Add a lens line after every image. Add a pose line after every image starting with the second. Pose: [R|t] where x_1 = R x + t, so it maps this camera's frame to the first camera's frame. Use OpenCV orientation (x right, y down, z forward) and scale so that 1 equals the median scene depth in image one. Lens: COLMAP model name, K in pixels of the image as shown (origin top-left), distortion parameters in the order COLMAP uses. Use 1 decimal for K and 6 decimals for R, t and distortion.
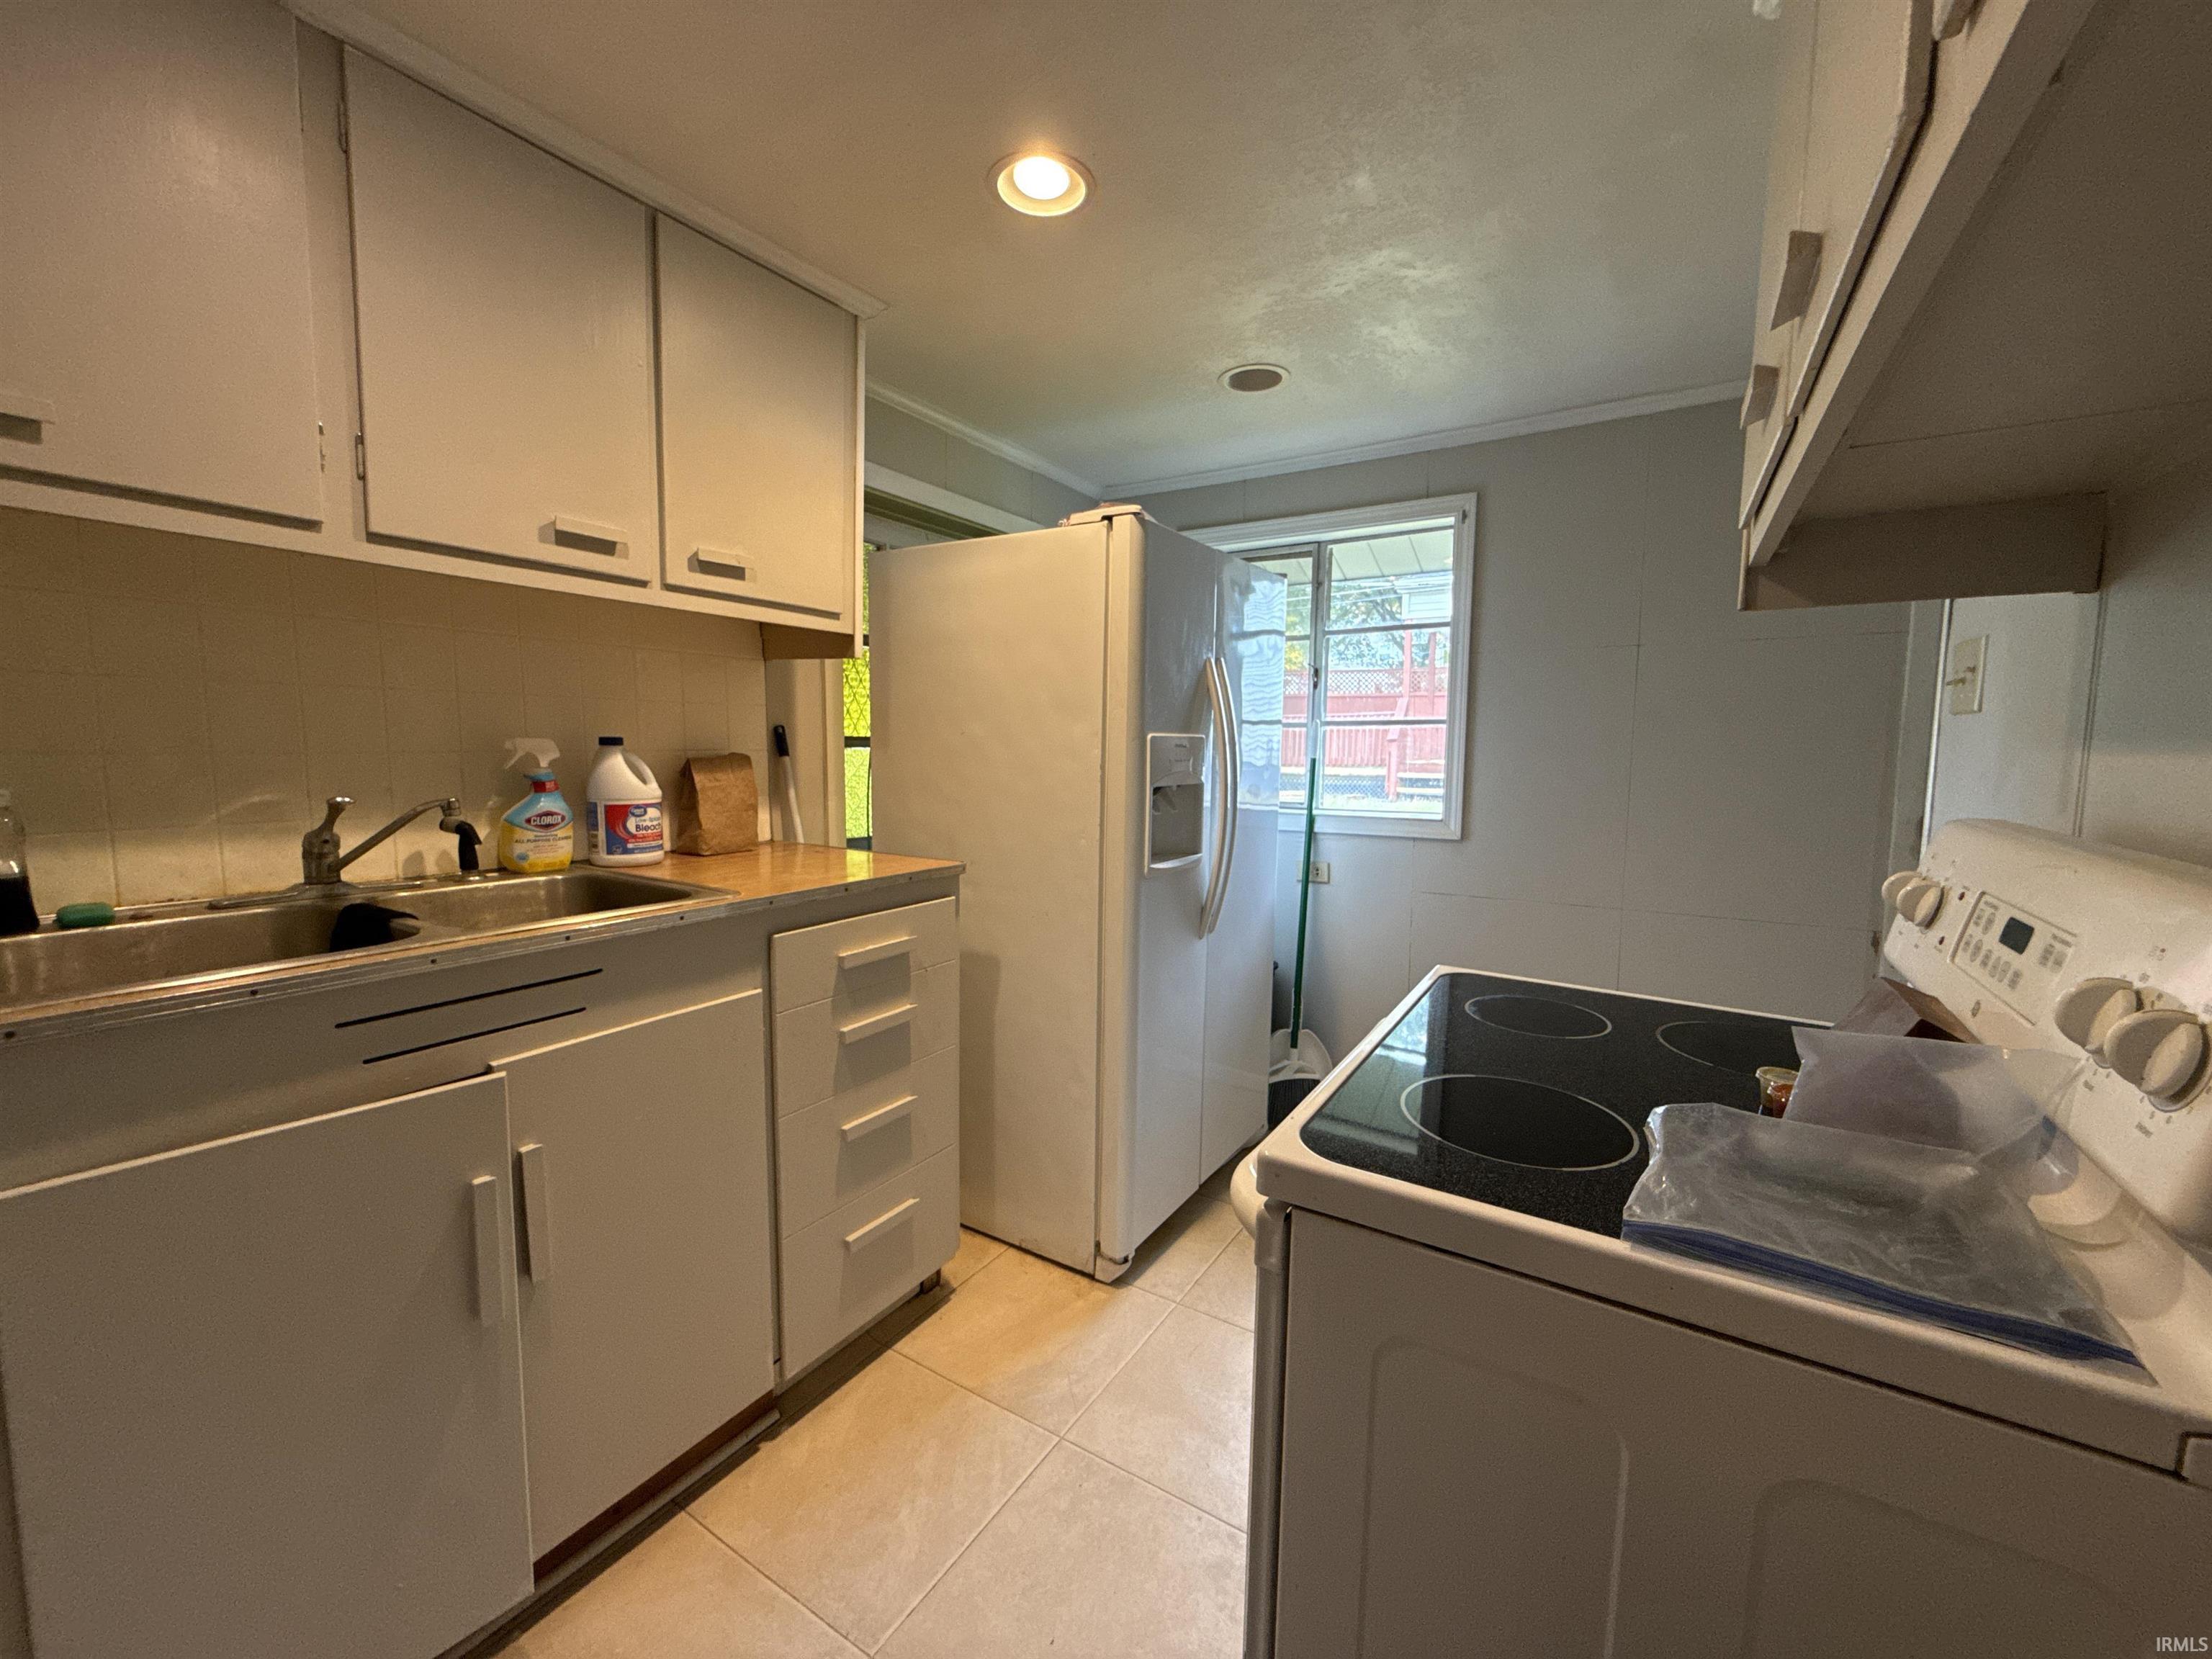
lens RADIAL K [[880.2, 0, 1107.1], [0, 880.2, 826.6], [0, 0, 1]] dist [-0.001261, -0.000003]
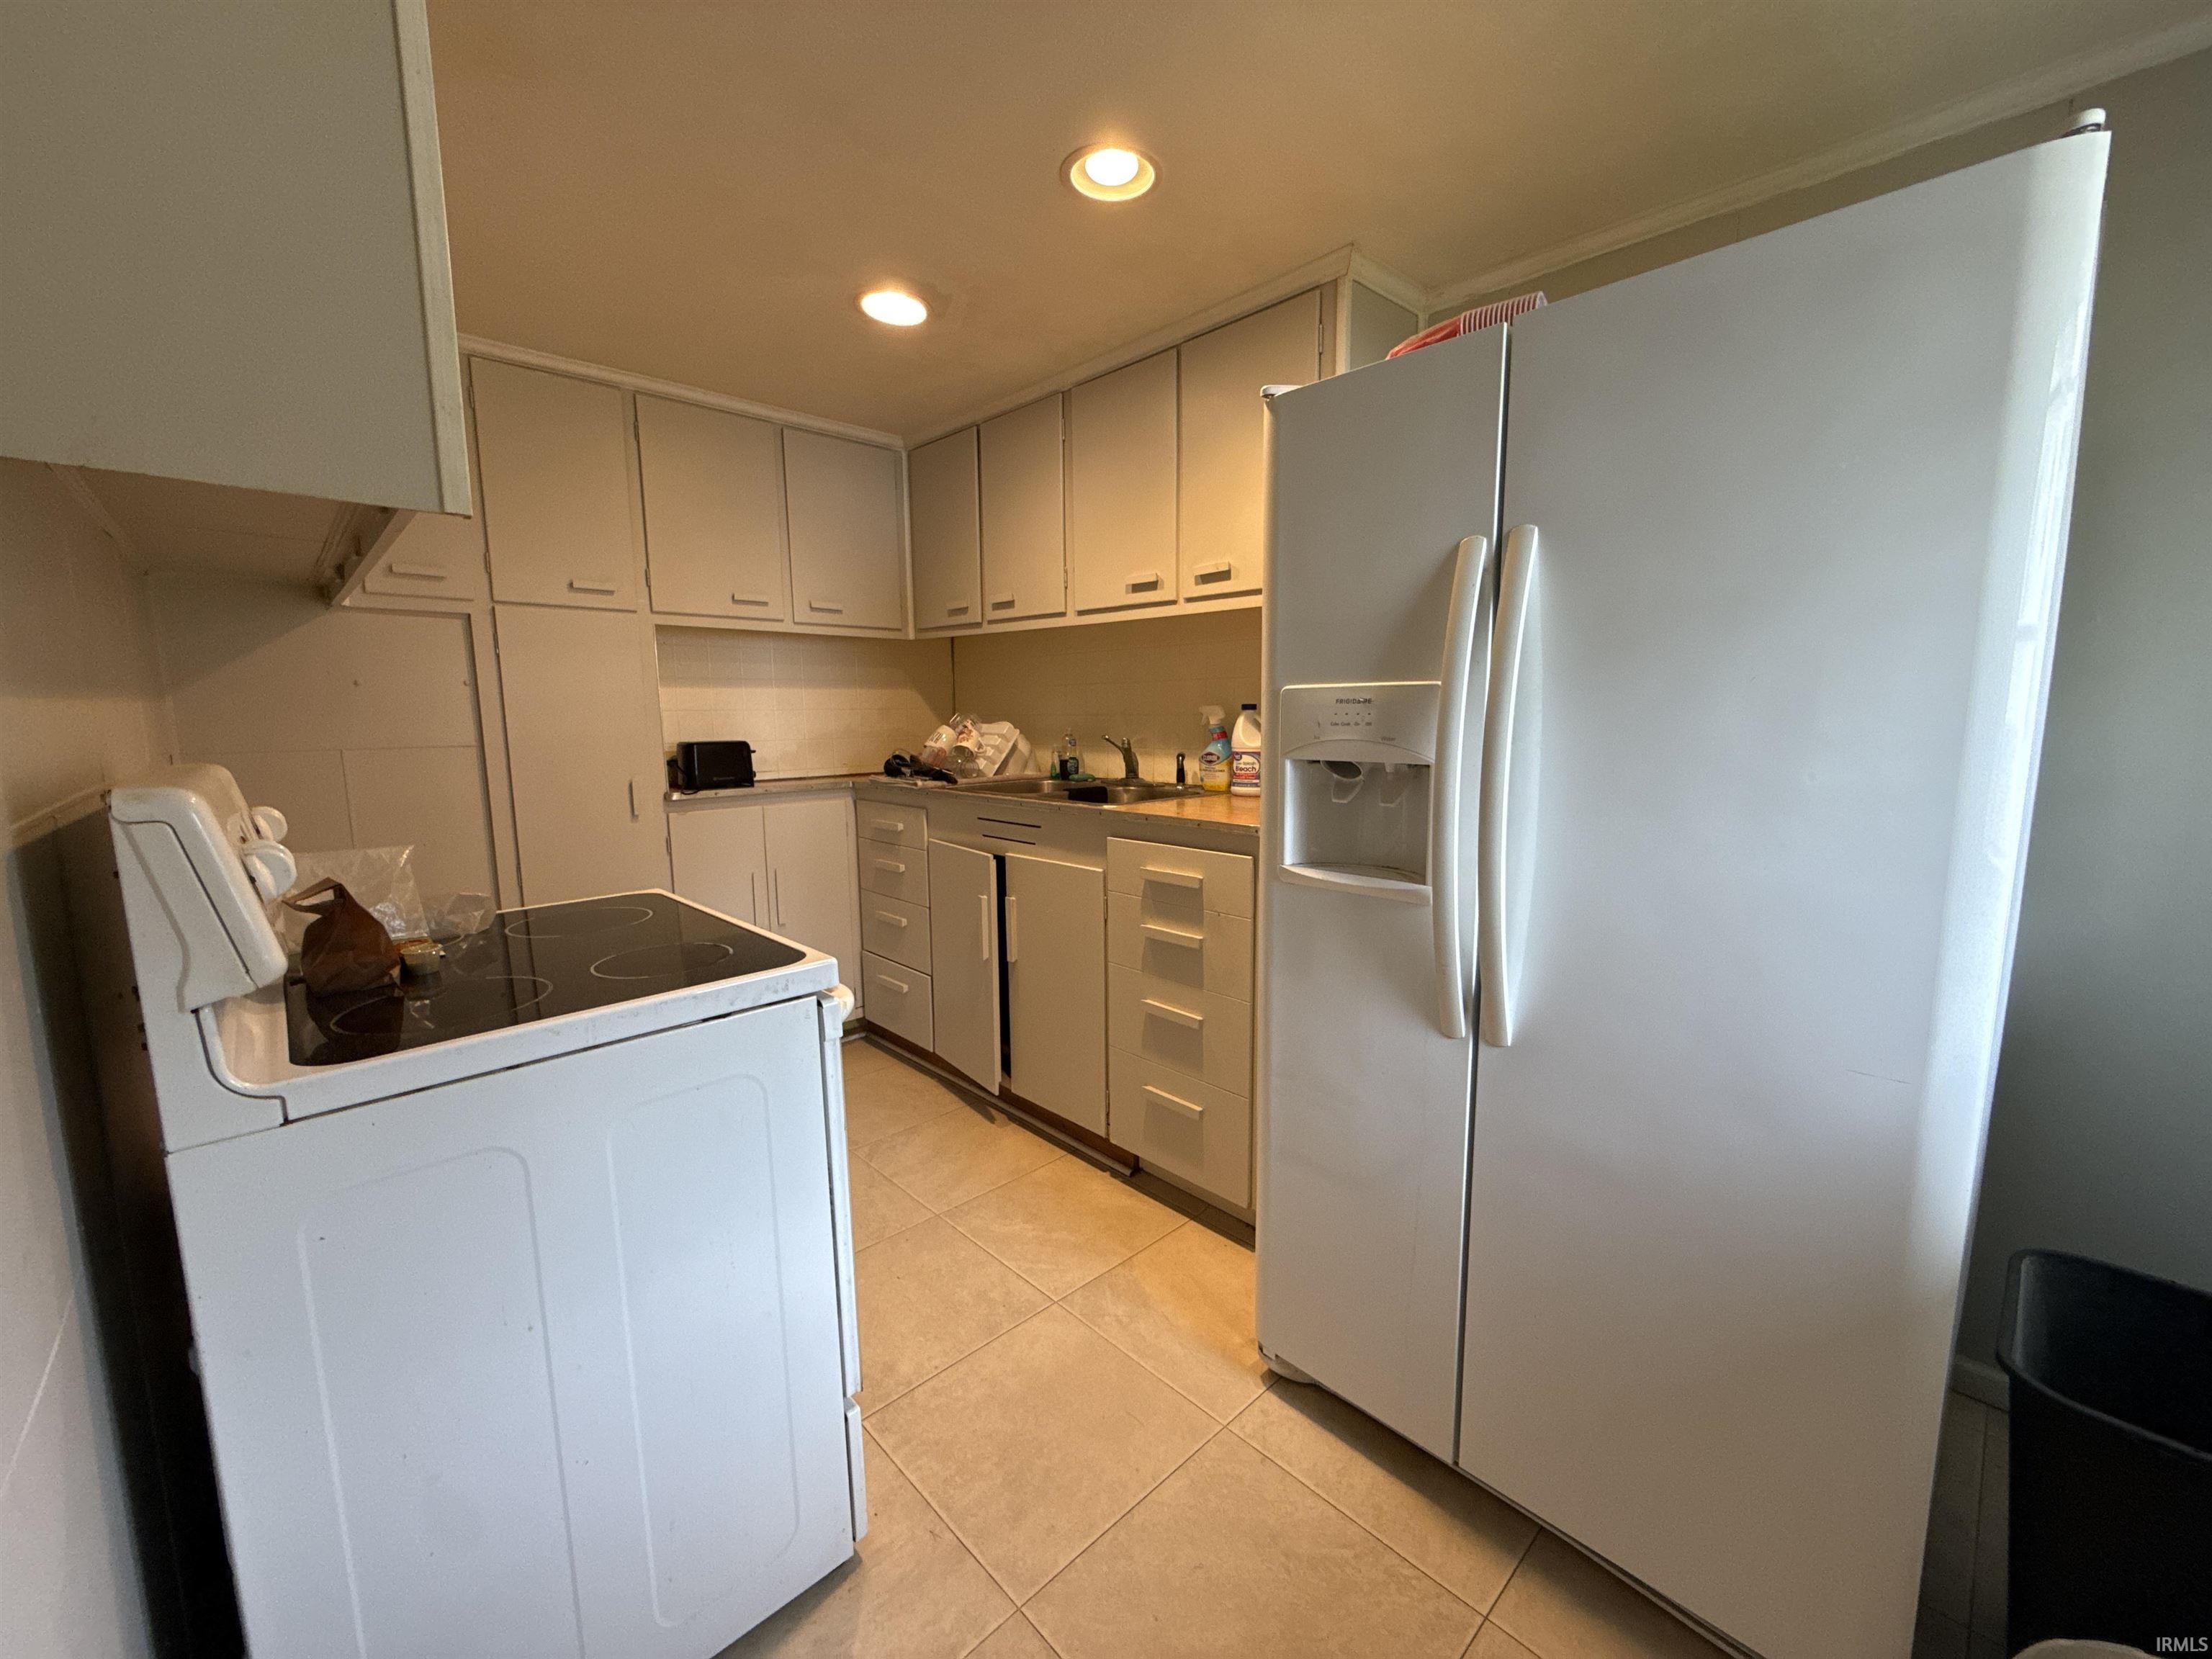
lens RADIAL K [[880.2, 0, 1109.7], [0, 880.2, 826.9], [0, 0, 1]] dist [-0.001261, -0.000003]
pose [[-0.246609, 0.114146, -0.962369, 0.940468], [-0.090401, 0.986000, 0.140115, -0.090746], [0.964890, 0.121552, -0.232837, 1.212386]]
